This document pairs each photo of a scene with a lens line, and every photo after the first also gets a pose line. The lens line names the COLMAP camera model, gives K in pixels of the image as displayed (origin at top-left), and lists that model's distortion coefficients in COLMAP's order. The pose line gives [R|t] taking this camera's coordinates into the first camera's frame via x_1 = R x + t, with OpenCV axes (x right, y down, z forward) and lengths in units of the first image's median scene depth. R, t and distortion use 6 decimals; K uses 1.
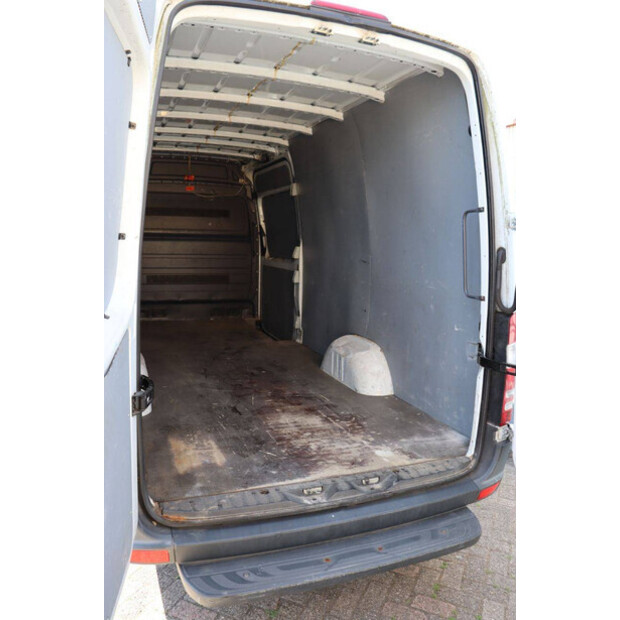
lens RADIAL K [[507.4, 0, 310.0], [0, 507.4, 310.0], [0, 0, 1]] dist [-0.176039, 0.159223]
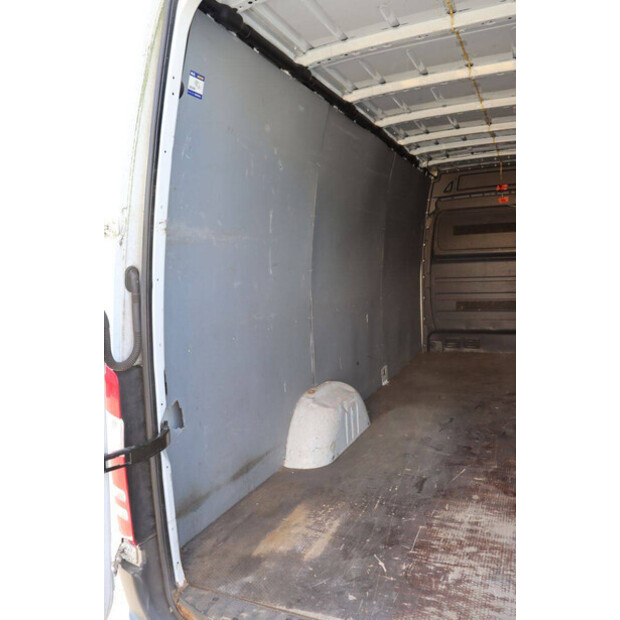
lens RADIAL K [[507.4, 0, 310.0], [0, 507.4, 310.0], [0, 0, 1]] dist [-0.176039, 0.159223]
pose [[0.695829, -0.001486, -0.718206, 0.328956], [-0.031502, 0.998972, -0.032587, -0.038706], [0.717516, 0.045300, 0.695067, 0.433491]]
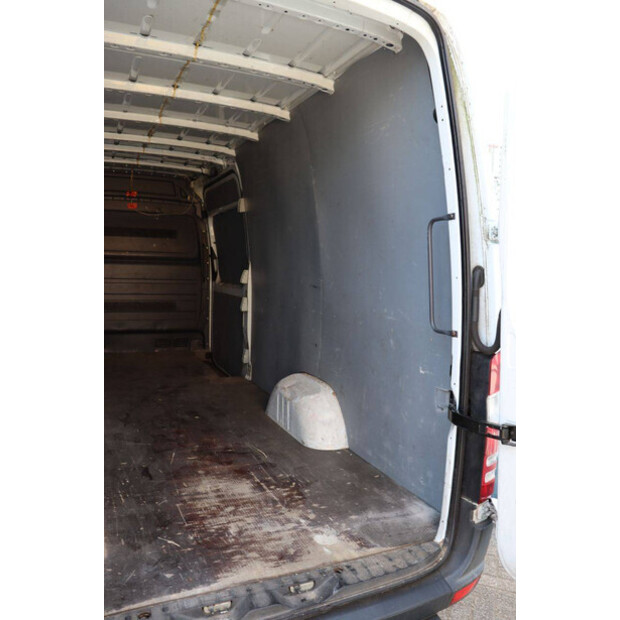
lens RADIAL K [[507.4, 0, 310.0], [0, 507.4, 310.0], [0, 0, 1]] dist [-0.176039, 0.159223]
pose [[0.998805, 0.001605, 0.048839, 0.087647], [0.000965, 0.998617, -0.052558, -0.019171], [-0.048856, 0.052542, 0.997423, 0.242966]]
